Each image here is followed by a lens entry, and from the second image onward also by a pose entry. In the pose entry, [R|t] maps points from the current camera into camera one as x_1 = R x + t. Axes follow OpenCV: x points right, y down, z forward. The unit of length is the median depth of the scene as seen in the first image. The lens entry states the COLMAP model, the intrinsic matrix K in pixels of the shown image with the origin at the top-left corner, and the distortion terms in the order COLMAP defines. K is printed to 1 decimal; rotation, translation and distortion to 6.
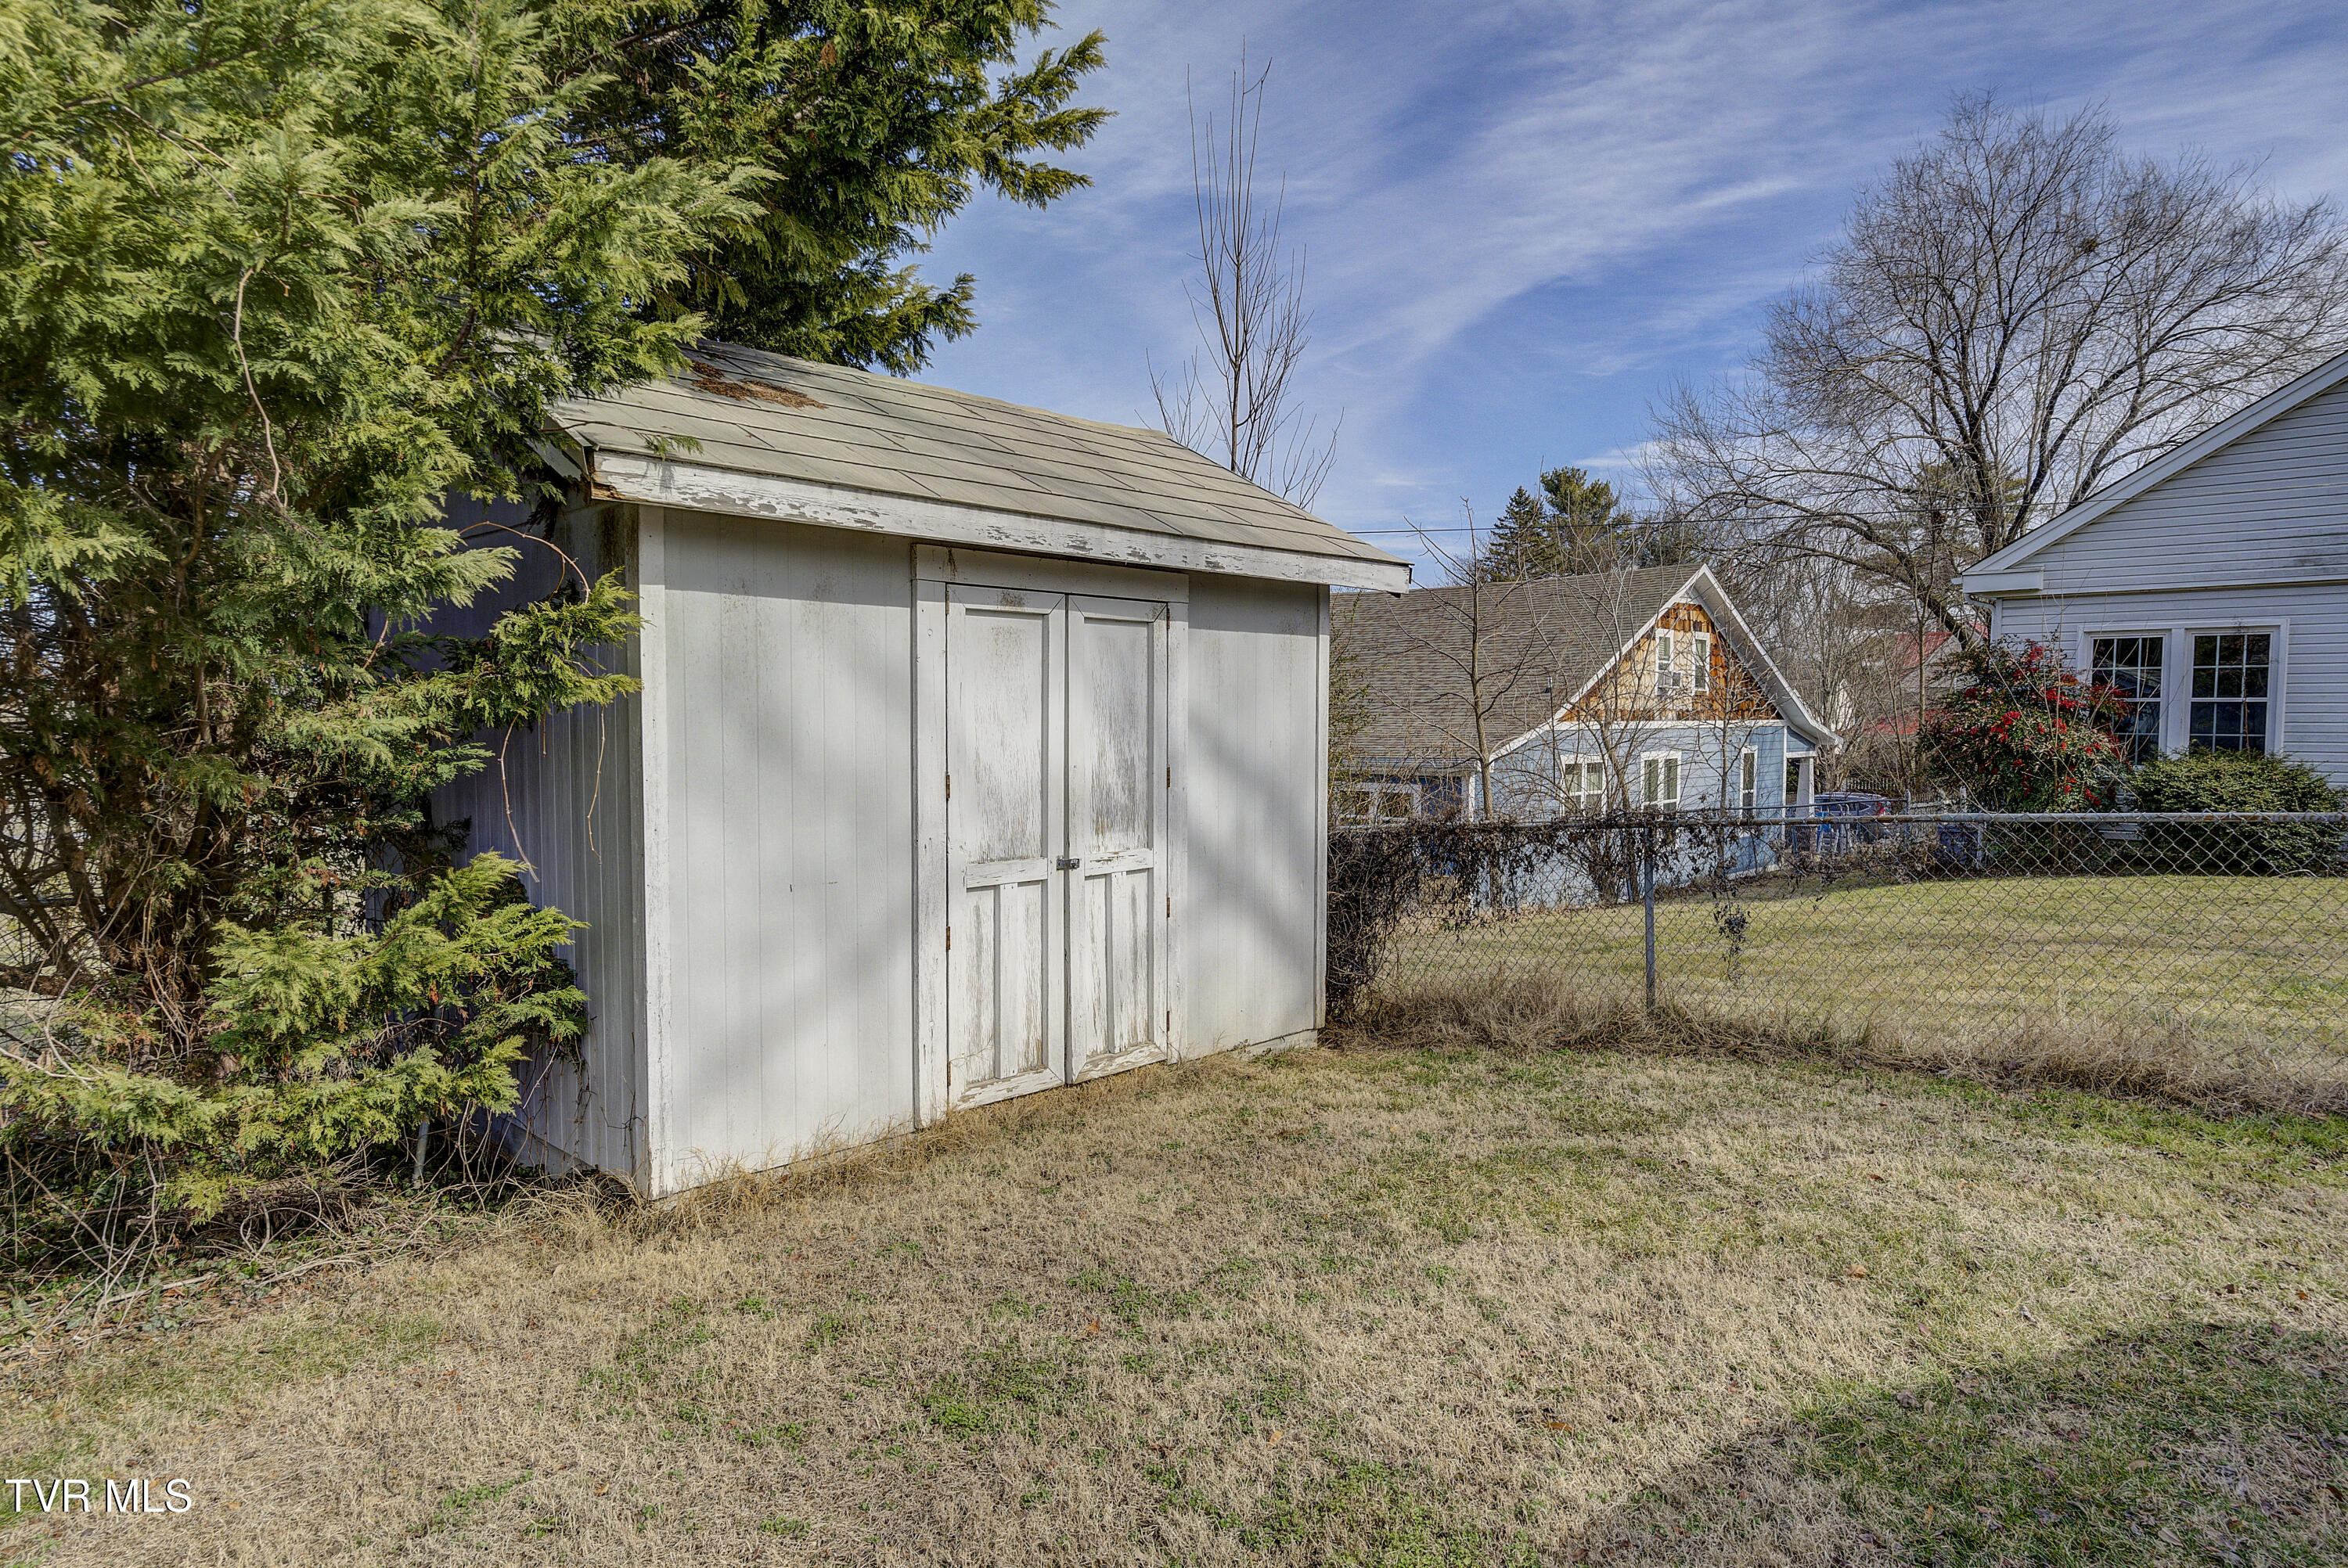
lens RADIAL K [[1348.6, 0, 1174.0], [0, 1348.6, 784.0], [0, 0, 1]] dist [0.000154, -0.000110]
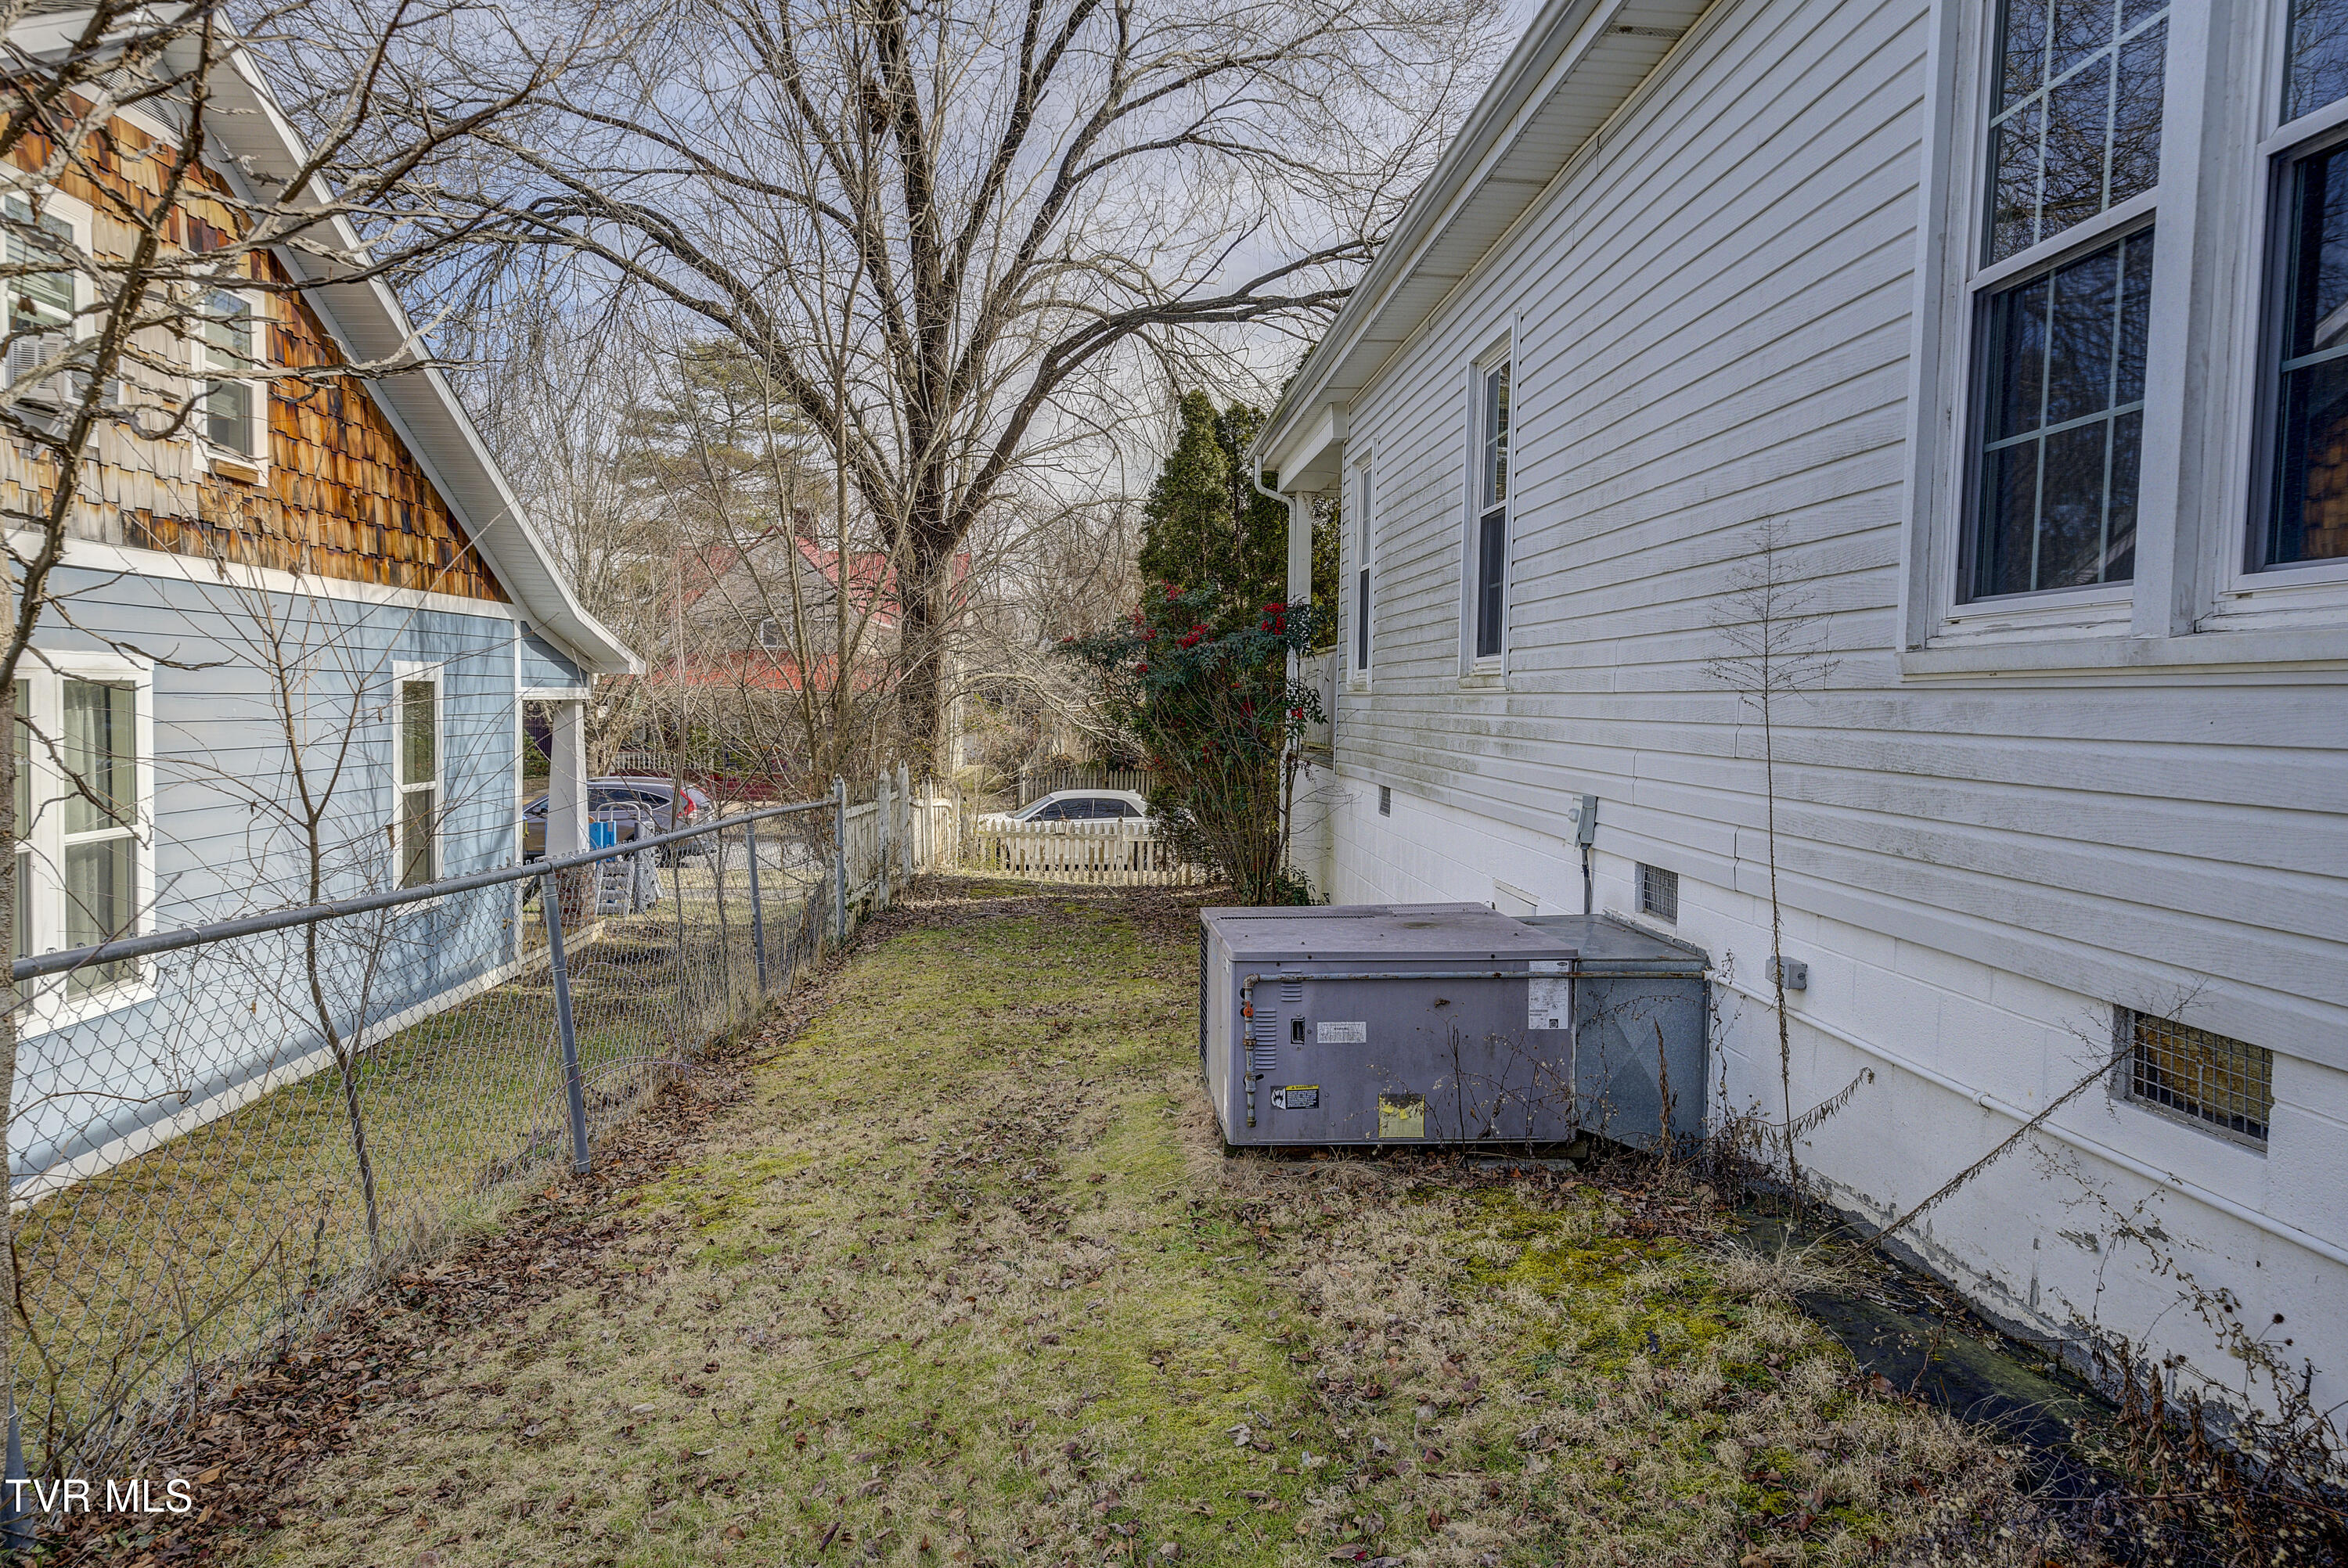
lens RADIAL K [[1547.6, 0, 1174.0], [0, 1547.6, 784.0], [0, 0, 1]] dist [-0.001822, -0.000254]
pose [[0.682033, -0.028347, 0.730772, 0.517844], [0.016115, 0.999588, 0.023734, -0.003632], [-0.731144, -0.004411, 0.682209, 1.128967]]
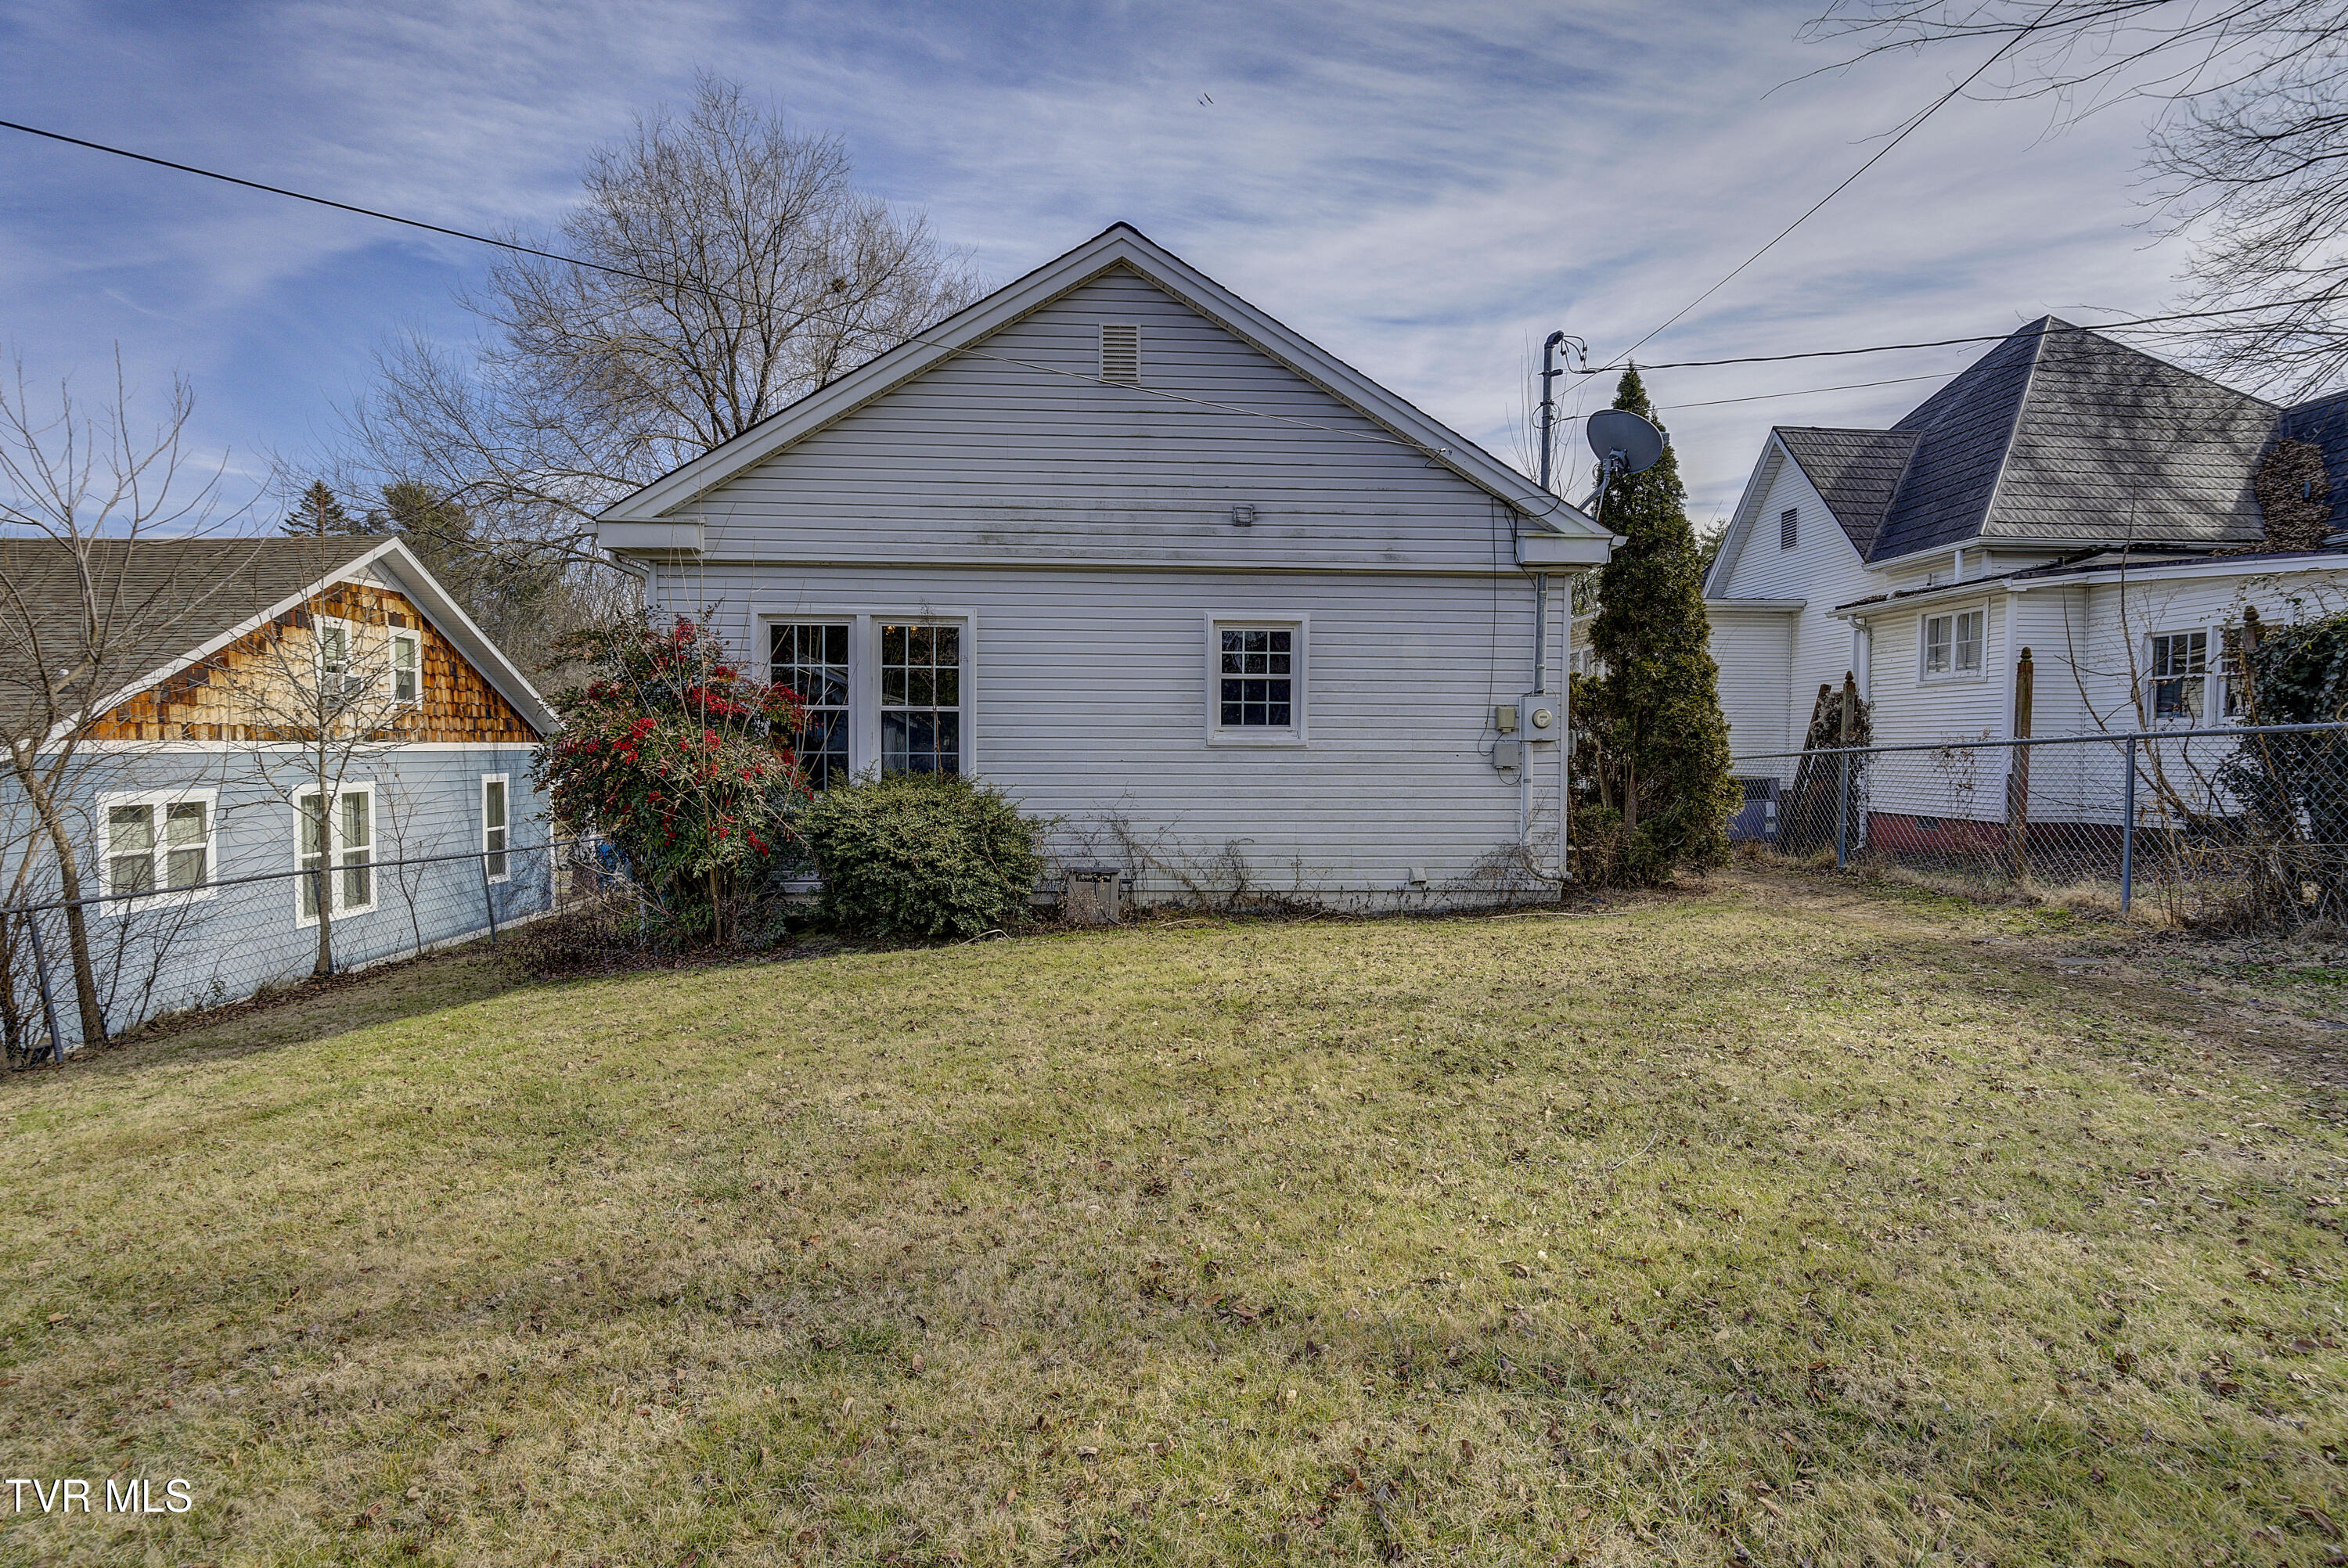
lens RADIAL K [[1184.3, 0, 1174.0], [0, 1184.3, 784.0], [0, 0, 1]] dist [0.001301, -0.000042]
pose [[0.681786, -0.021305, 0.731241, 0.357167], [0.034664, 0.999394, -0.003202, -0.010406], [-0.730730, 0.027531, 0.682112, 0.399360]]
